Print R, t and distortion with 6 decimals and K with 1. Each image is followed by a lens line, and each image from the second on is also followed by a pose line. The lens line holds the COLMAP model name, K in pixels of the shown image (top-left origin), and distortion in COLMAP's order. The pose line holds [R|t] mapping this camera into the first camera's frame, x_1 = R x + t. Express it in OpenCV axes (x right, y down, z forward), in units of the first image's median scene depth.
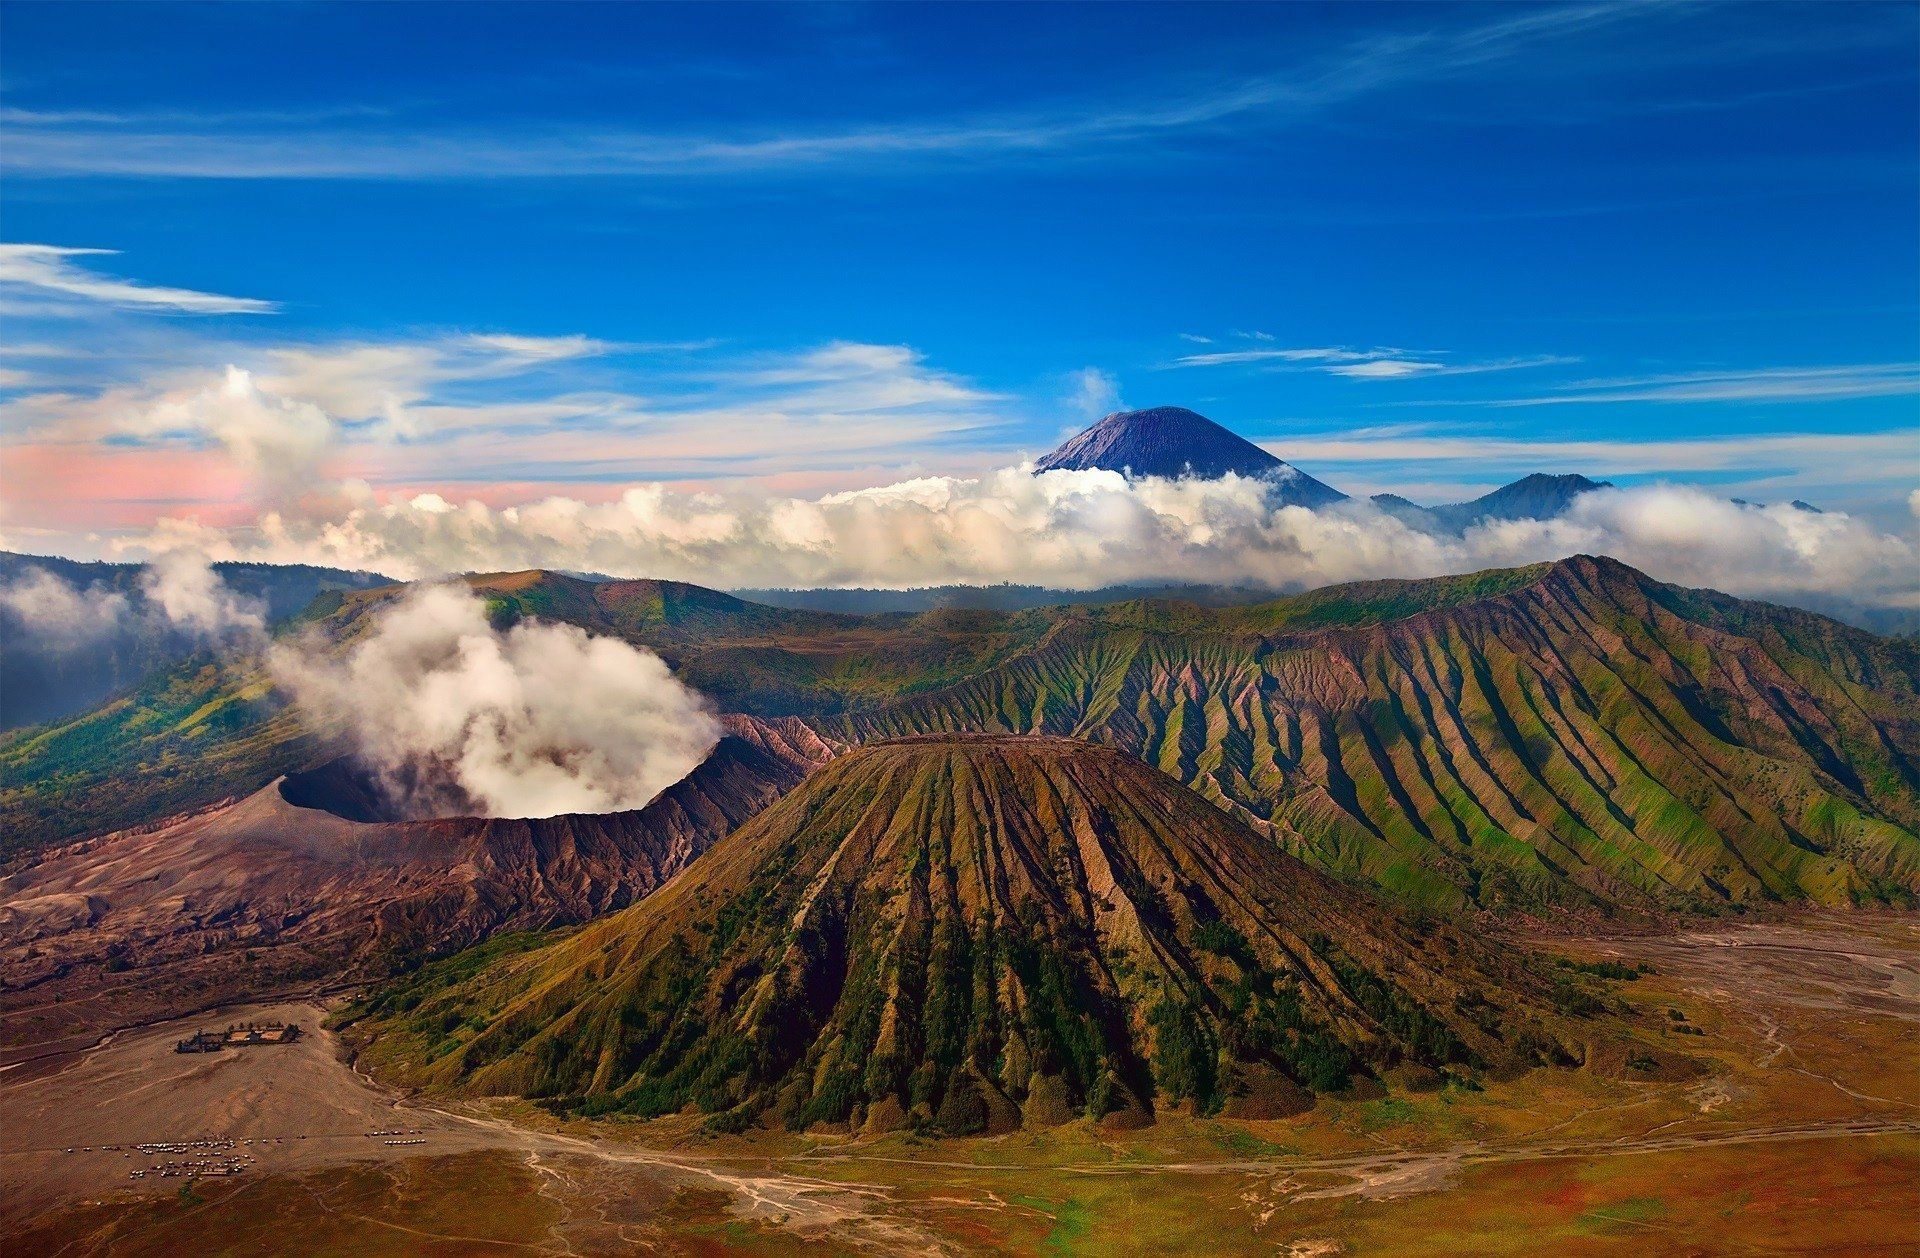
lens RADIAL K [[2577.9, 0, 966.9], [0, 2577.9, 644.1], [0, 0, 1]] dist [0.179908, 0.000000]
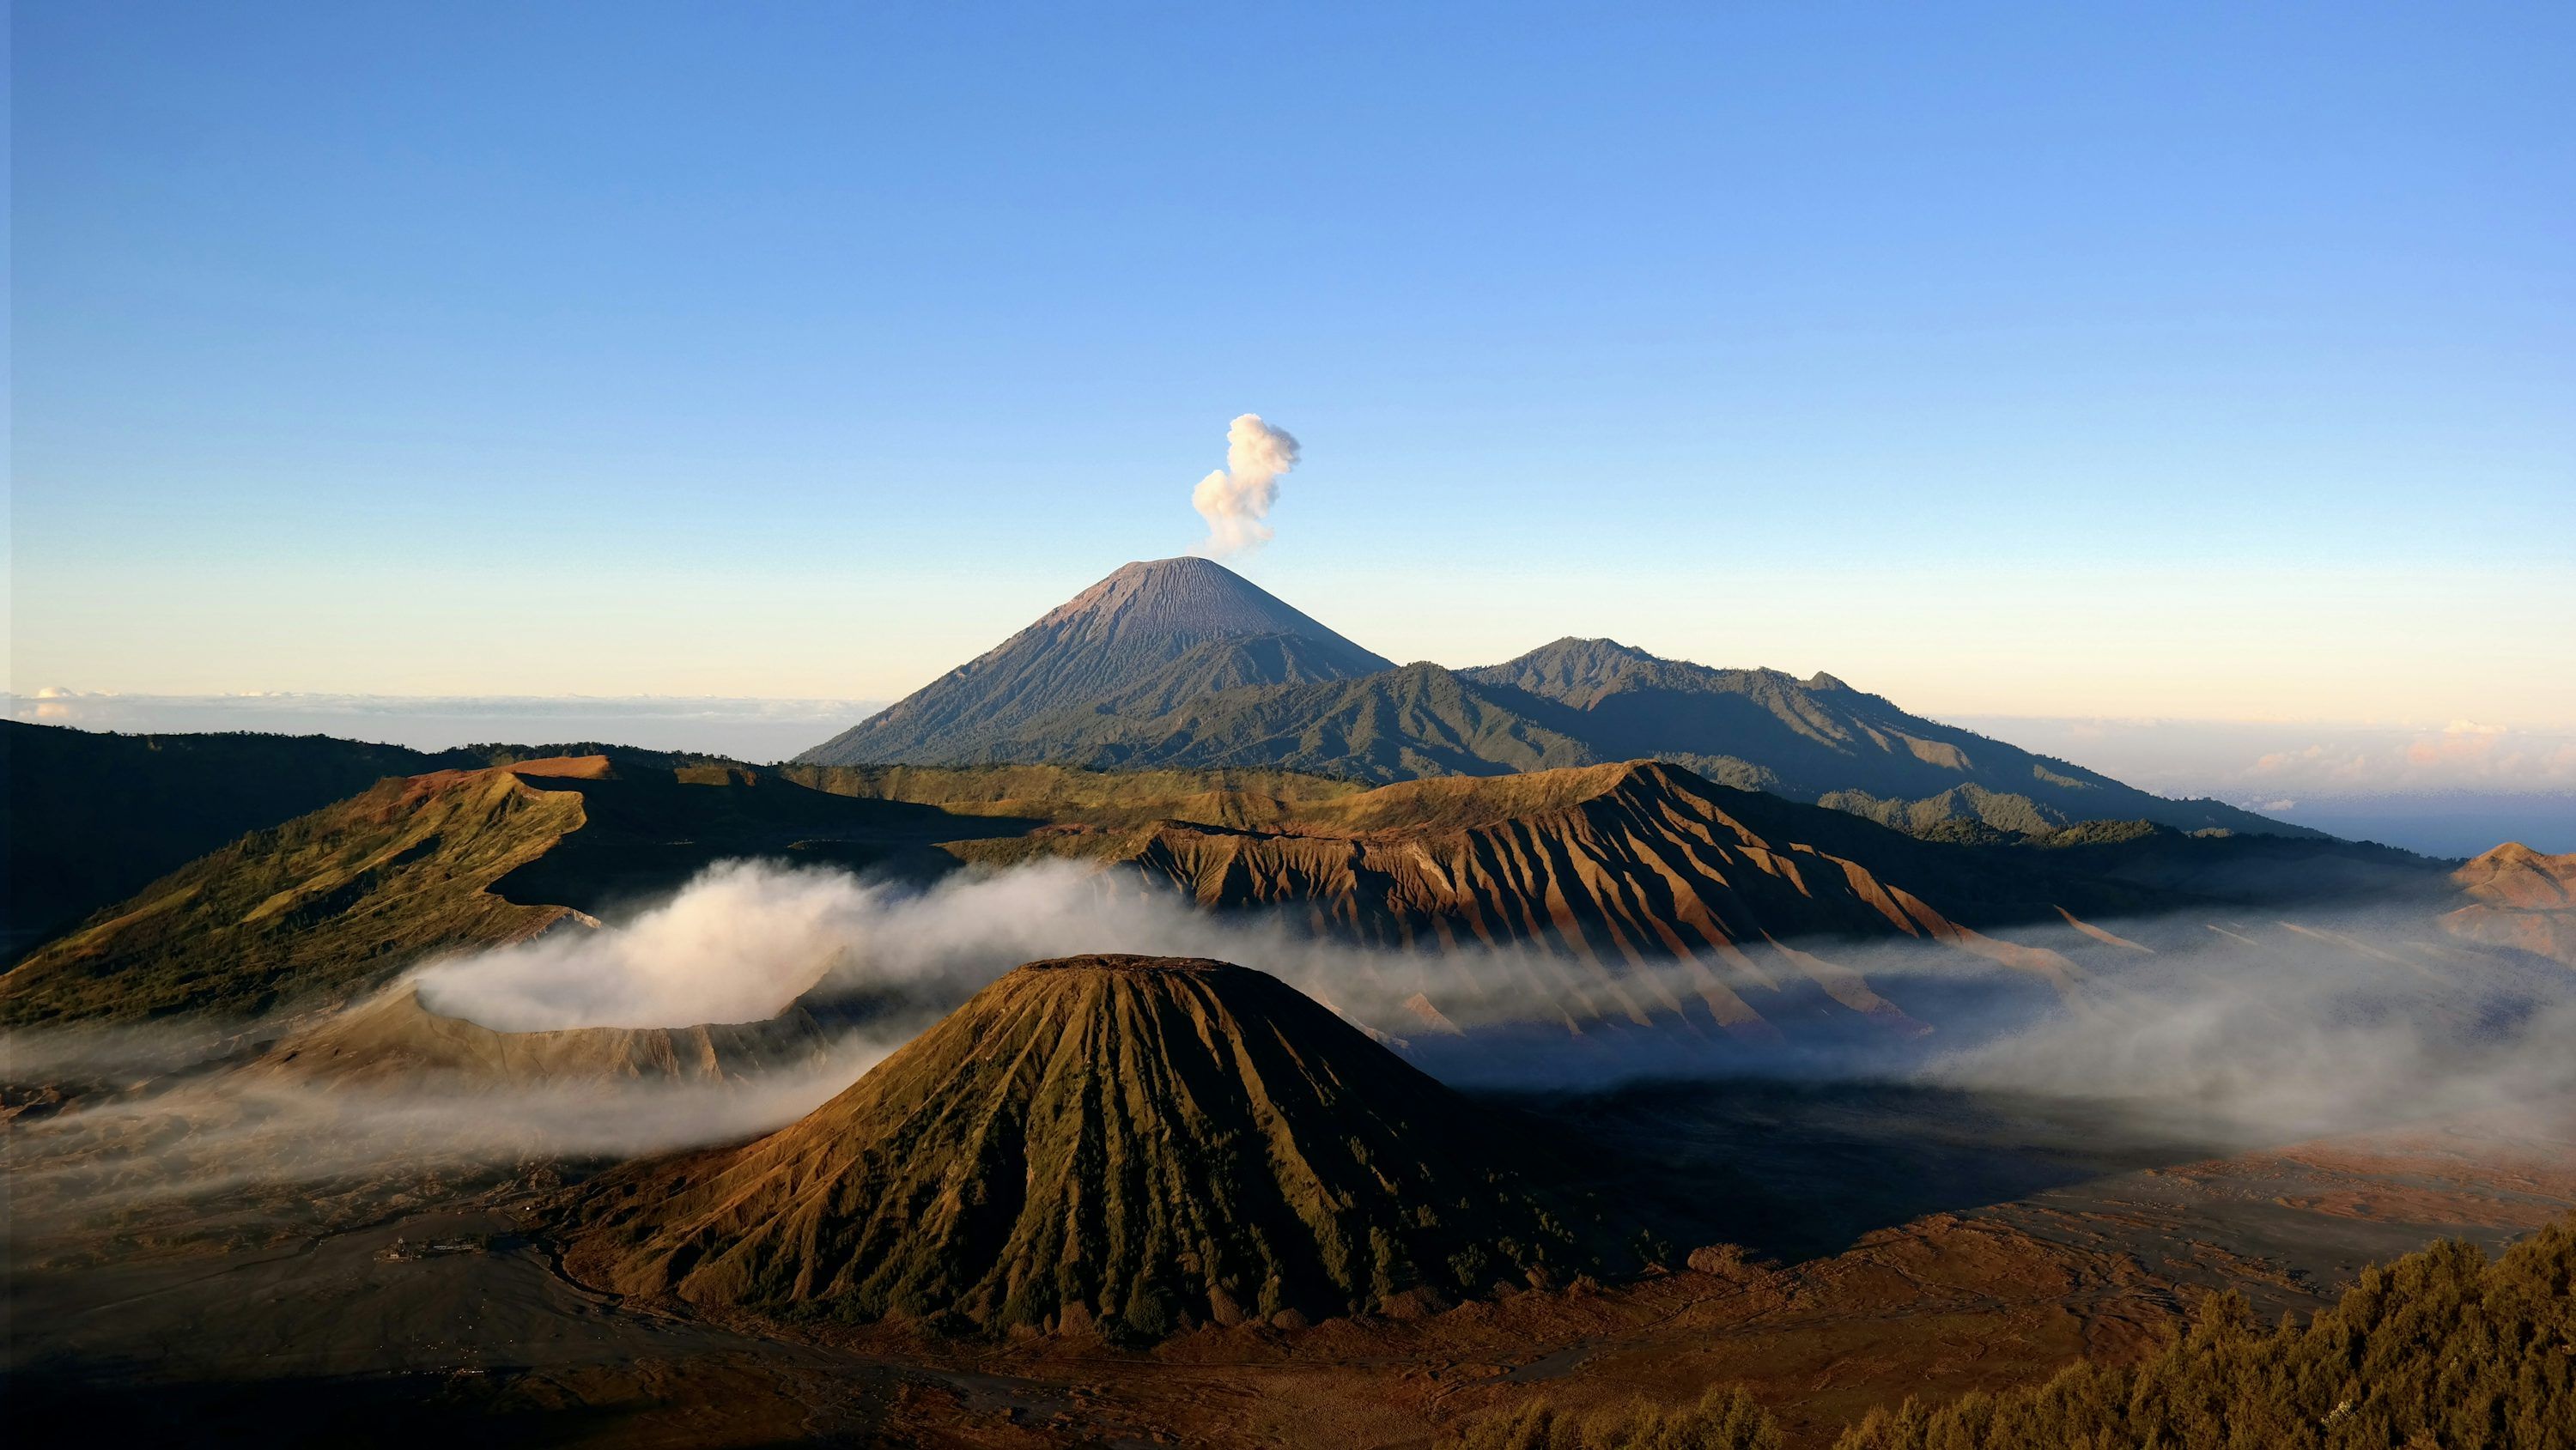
lens RADIAL K [[2809.1, 0, 1217.4], [0, 2809.1, 726.0], [0, 0, 1]] dist [0.009850, 0.000000]
pose [[0.994982, 0.009706, 0.099580, -0.082685], [-0.007515, 0.999722, -0.022361, -0.037742], [-0.099770, 0.021500, 0.994778, -0.170309]]
